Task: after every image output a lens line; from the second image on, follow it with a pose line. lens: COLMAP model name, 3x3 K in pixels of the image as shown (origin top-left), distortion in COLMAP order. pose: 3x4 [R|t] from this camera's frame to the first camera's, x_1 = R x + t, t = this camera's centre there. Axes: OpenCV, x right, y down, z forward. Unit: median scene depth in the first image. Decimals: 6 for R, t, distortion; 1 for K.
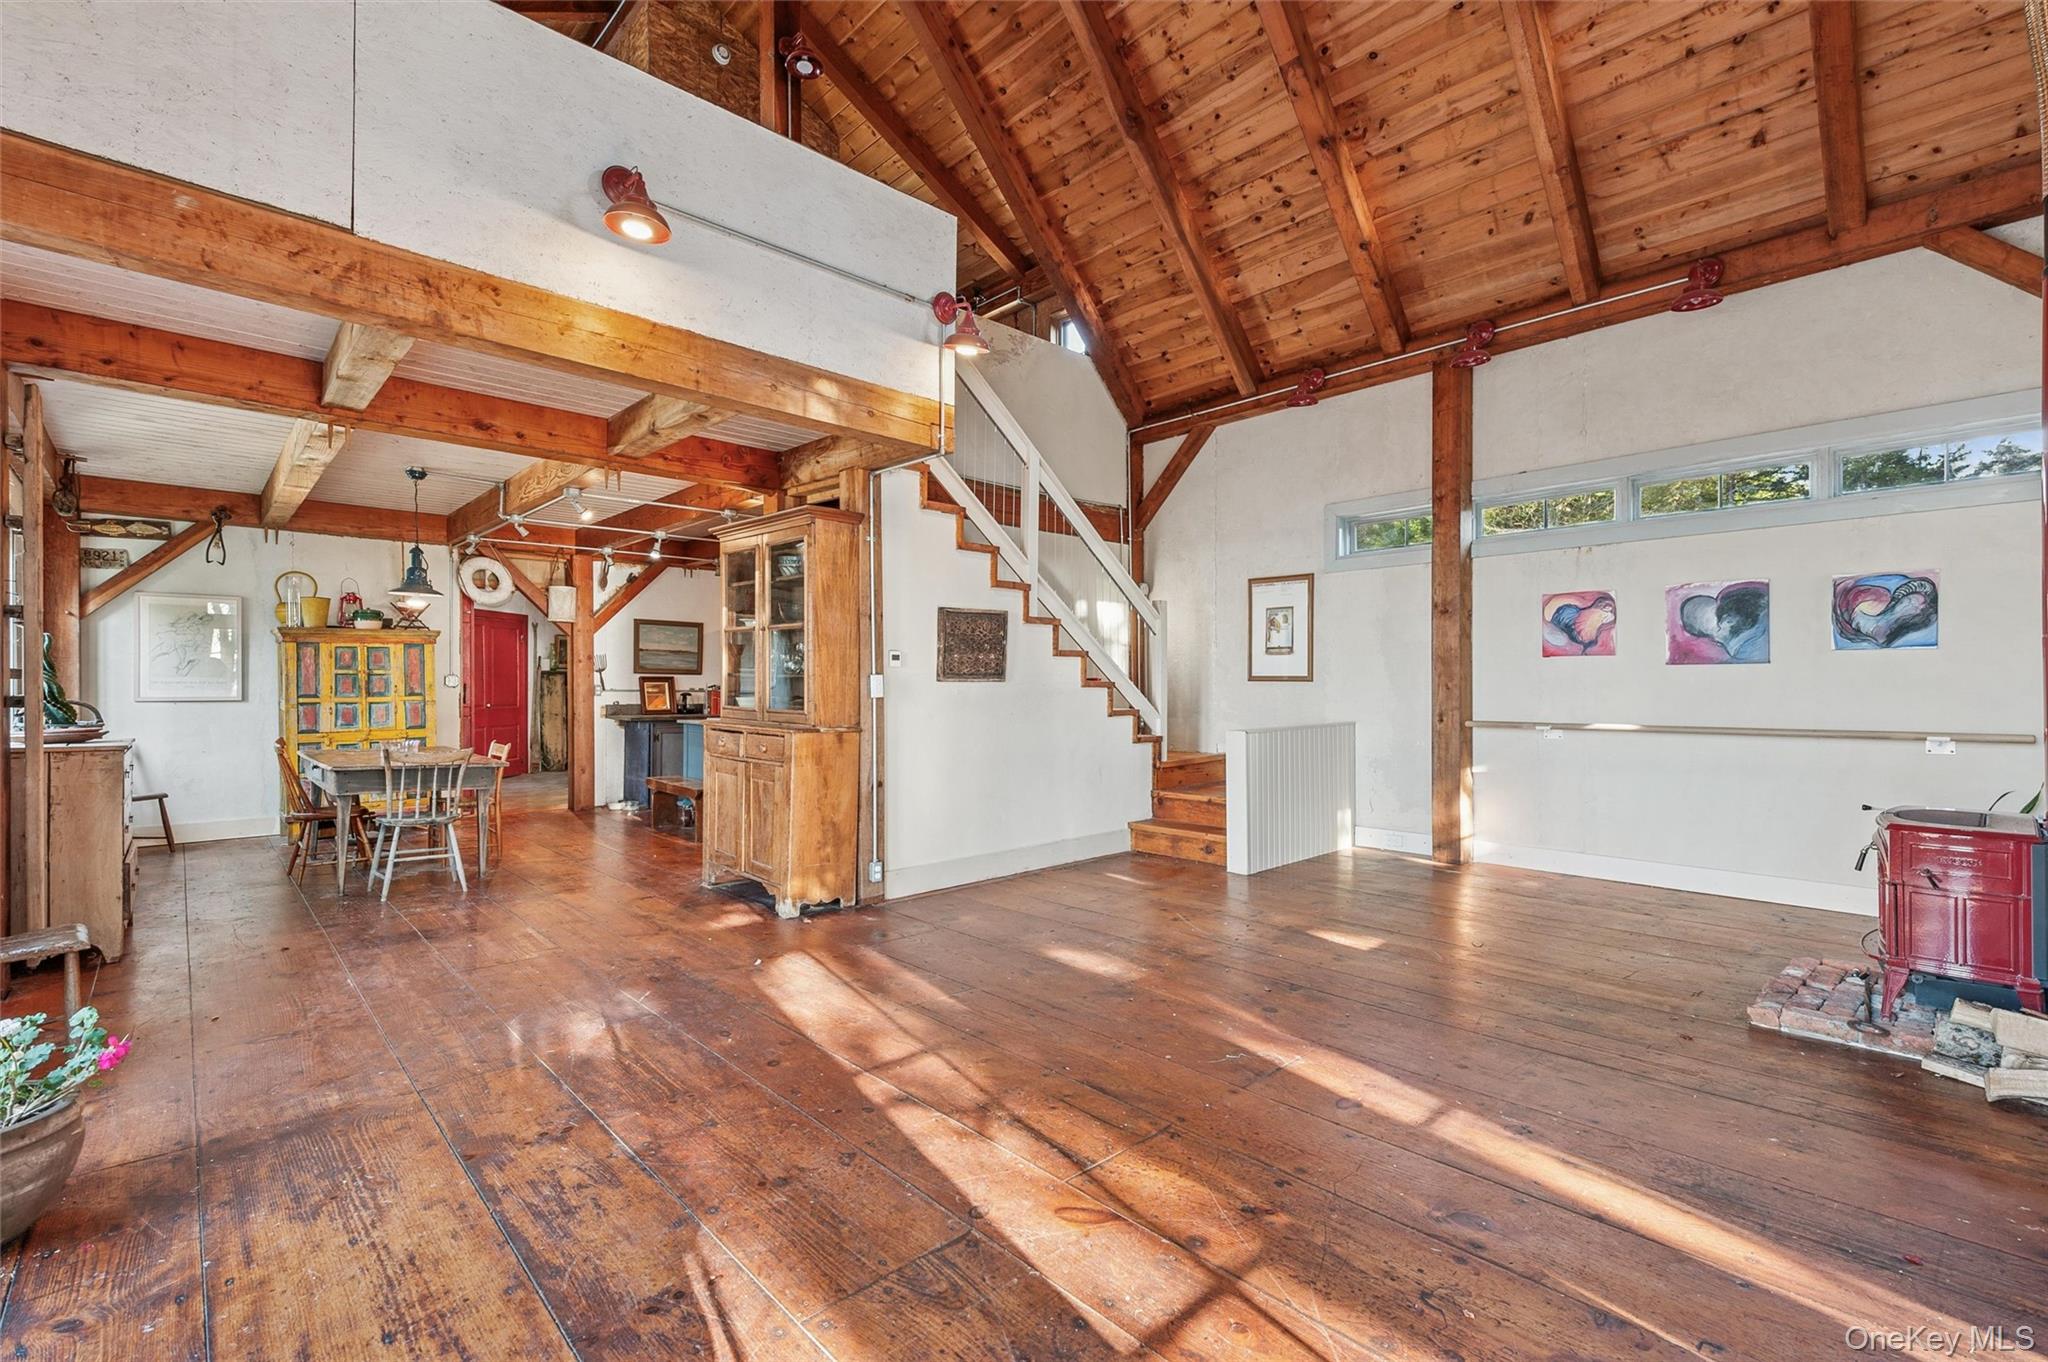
lens RADIAL K [[871.3, 0, 1015.8], [0, 871.3, 689.5], [0, 0, 1]] dist [-0.002826, -0.000051]
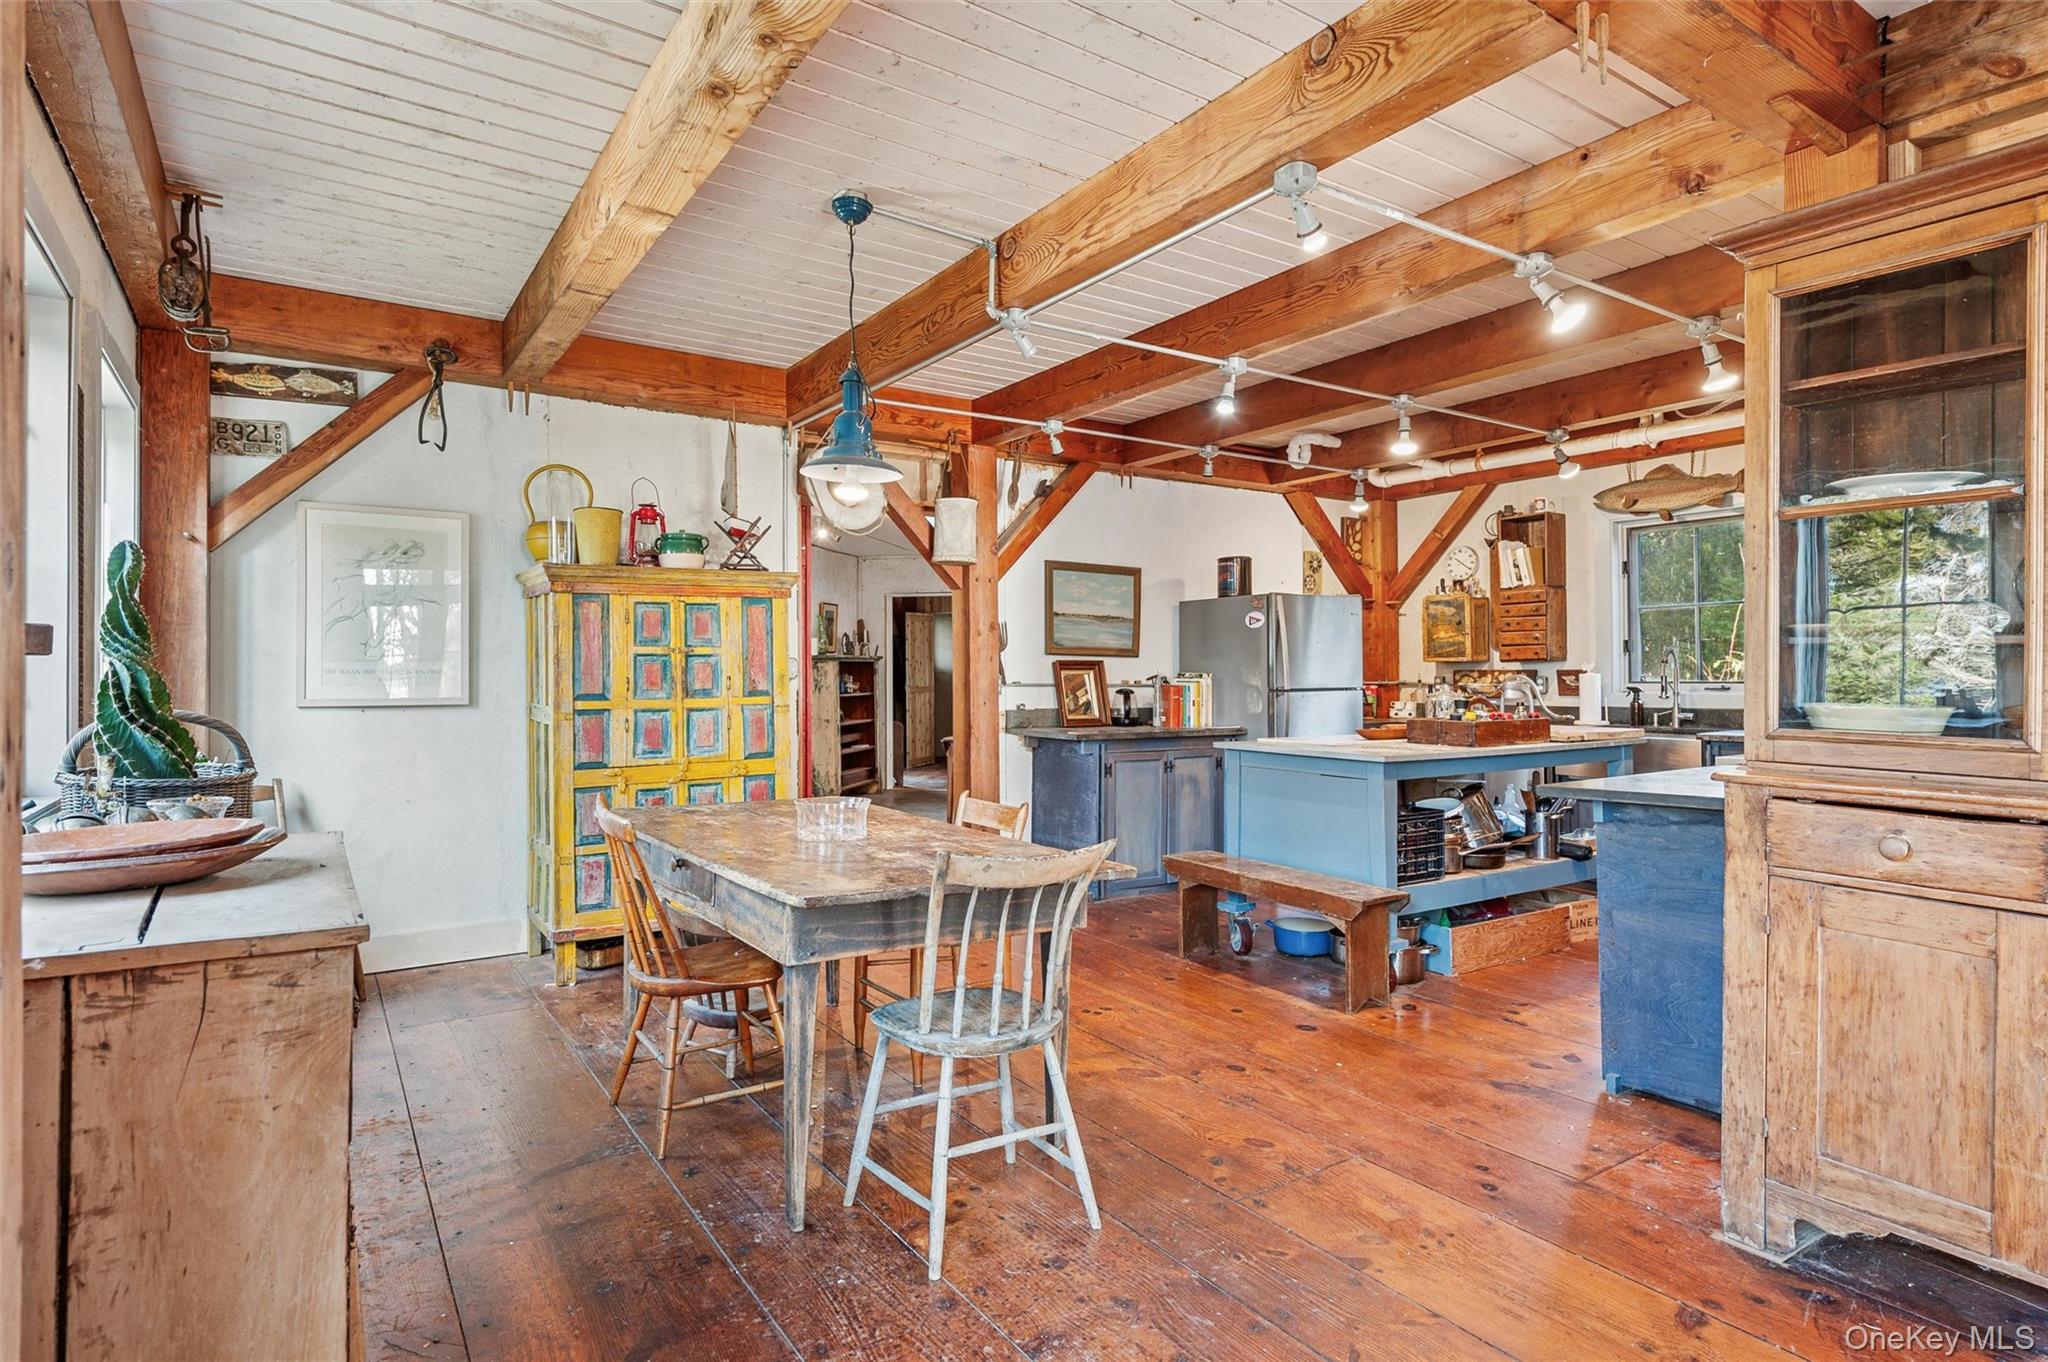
lens RADIAL K [[1051.5, 0, 1028.4], [0, 1051.5, 670.4], [0, 0, 1]] dist [0.003084, 0.000497]
pose [[0.986539, -0.004754, -0.163455, -0.450069], [0.002888, 0.999928, -0.011654, -0.000419], [0.163499, 0.011025, 0.986482, 0.420719]]
